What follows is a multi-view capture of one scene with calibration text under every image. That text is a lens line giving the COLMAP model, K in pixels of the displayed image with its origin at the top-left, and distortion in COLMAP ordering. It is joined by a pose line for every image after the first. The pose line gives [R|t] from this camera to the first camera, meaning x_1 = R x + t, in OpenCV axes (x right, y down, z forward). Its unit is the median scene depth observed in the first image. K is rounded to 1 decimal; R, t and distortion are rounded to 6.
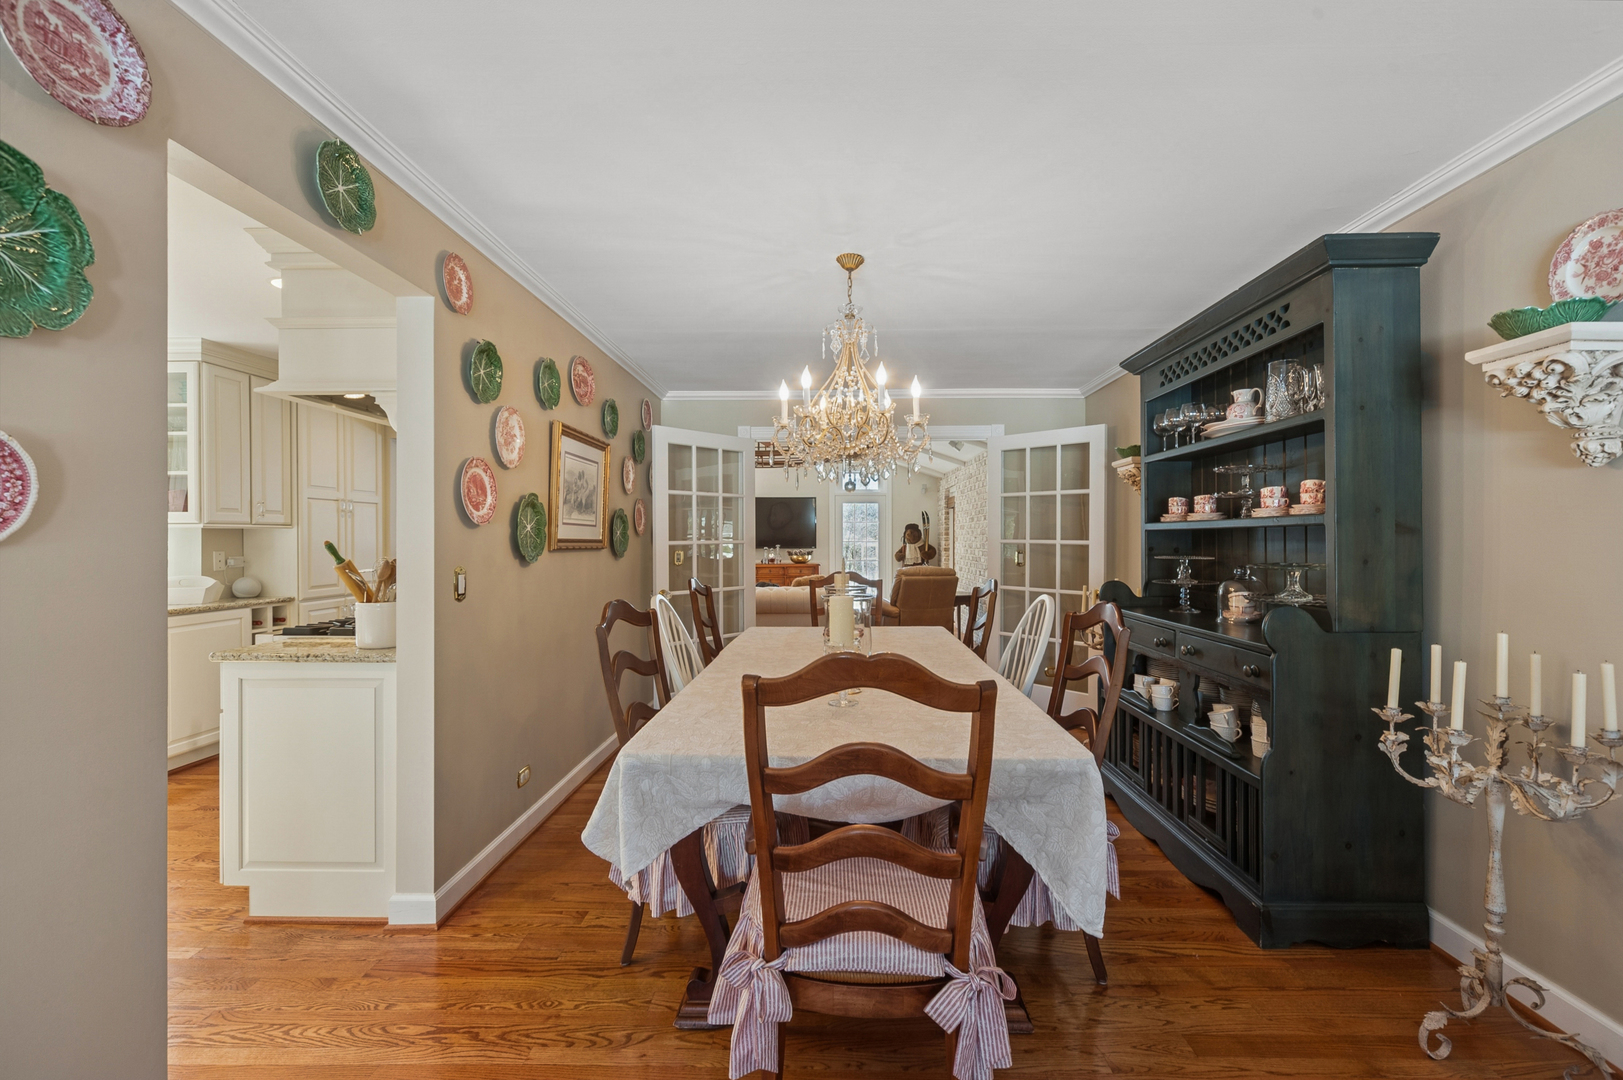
lens RADIAL K [[675.5, 0, 811.6], [0, 675.5, 548.3], [0, 0, 1]] dist [-0.002727, 0.000115]
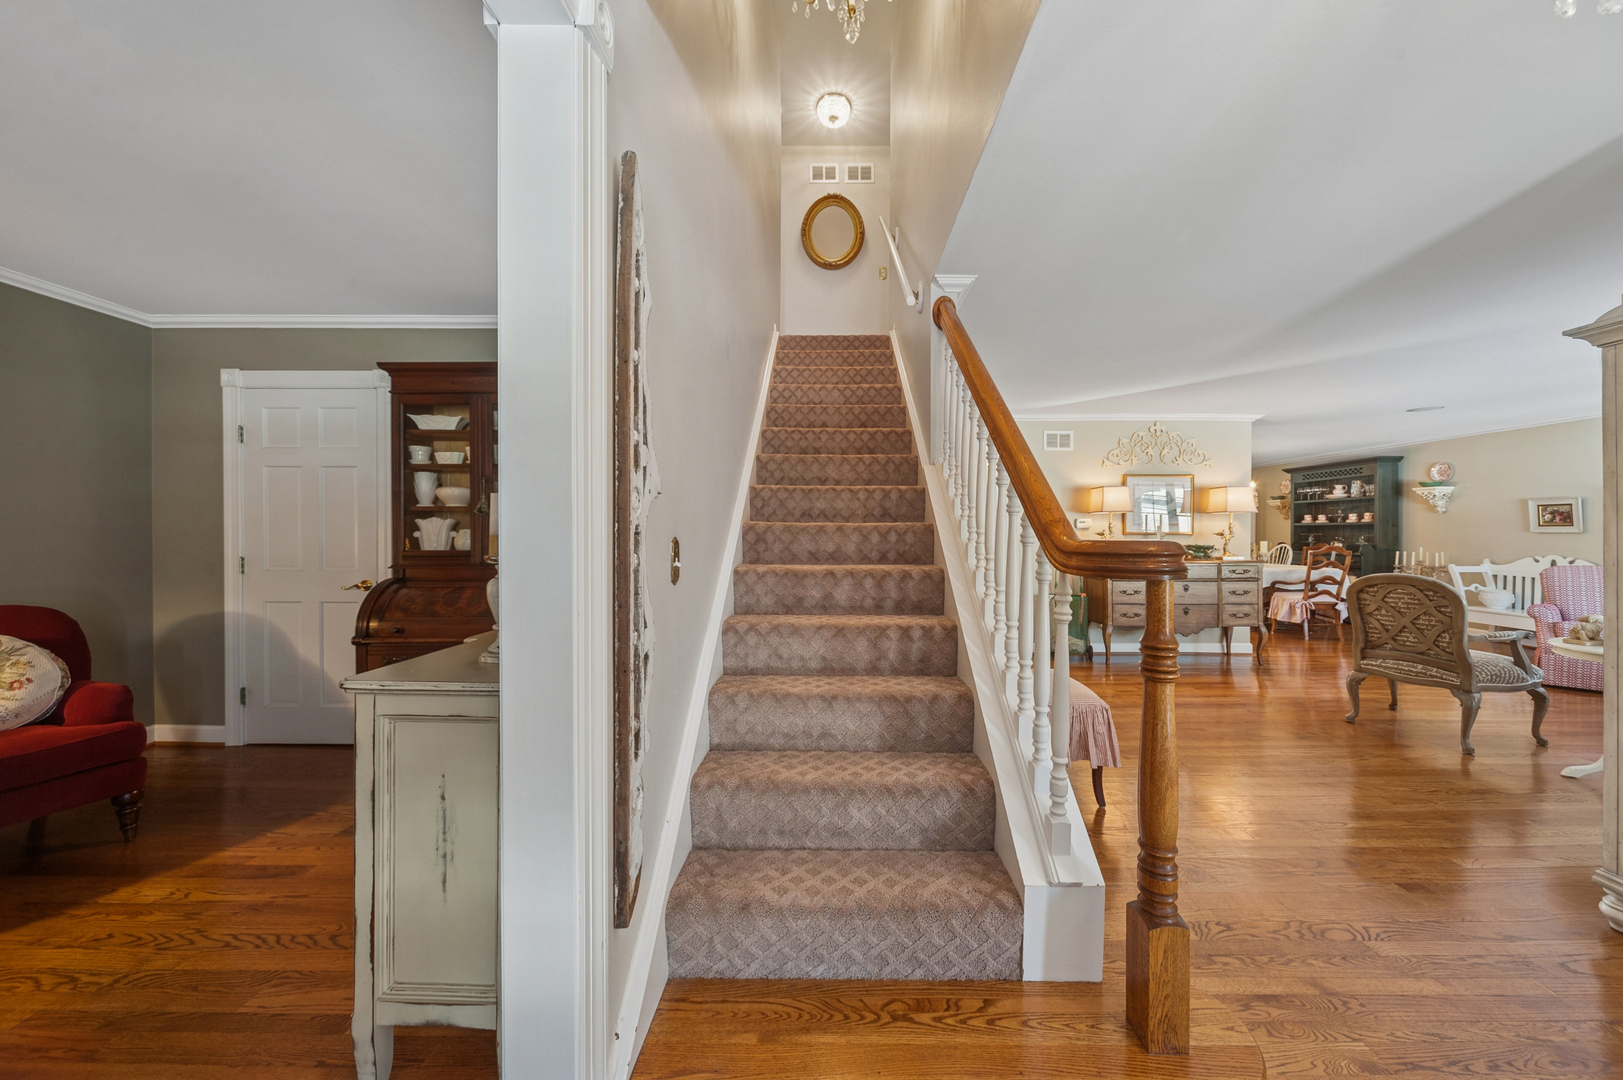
lens RADIAL K [[554.5, 0, 820.1], [0, 554.5, 540.1], [0, 0, 1]] dist [-0.003000, -0.000163]
pose [[0.999285, -0.002691, 0.037711, -2.751591], [0.002385, 0.999964, 0.008163, 0.023023], [-0.037732, -0.008067, 0.999255, -2.242275]]
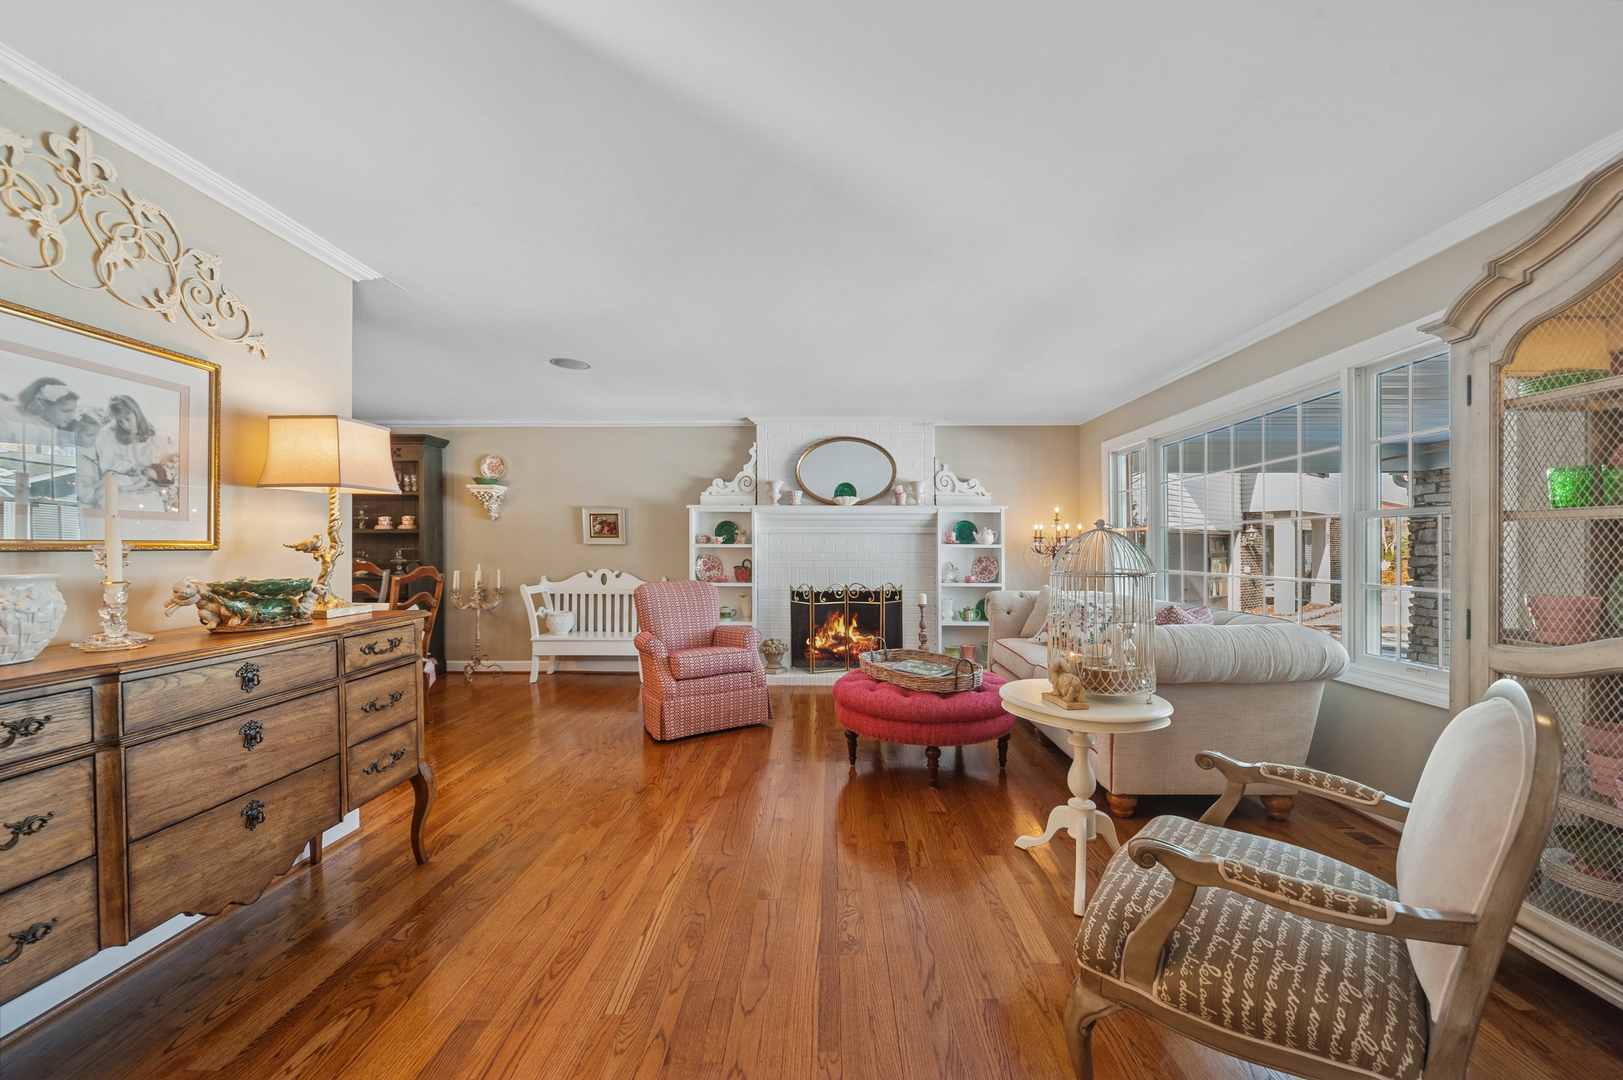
lens RADIAL K [[614.1, 0, 819.7], [0, 614.1, 545.4], [0, 0, 1]] dist [-0.003311, -0.000491]
pose [[-0.025325, -0.003039, 0.999675, -1.864952], [0.007974, 0.999963, 0.003242, 0.020764], [-0.999647, 0.008054, -0.025300, -0.609389]]
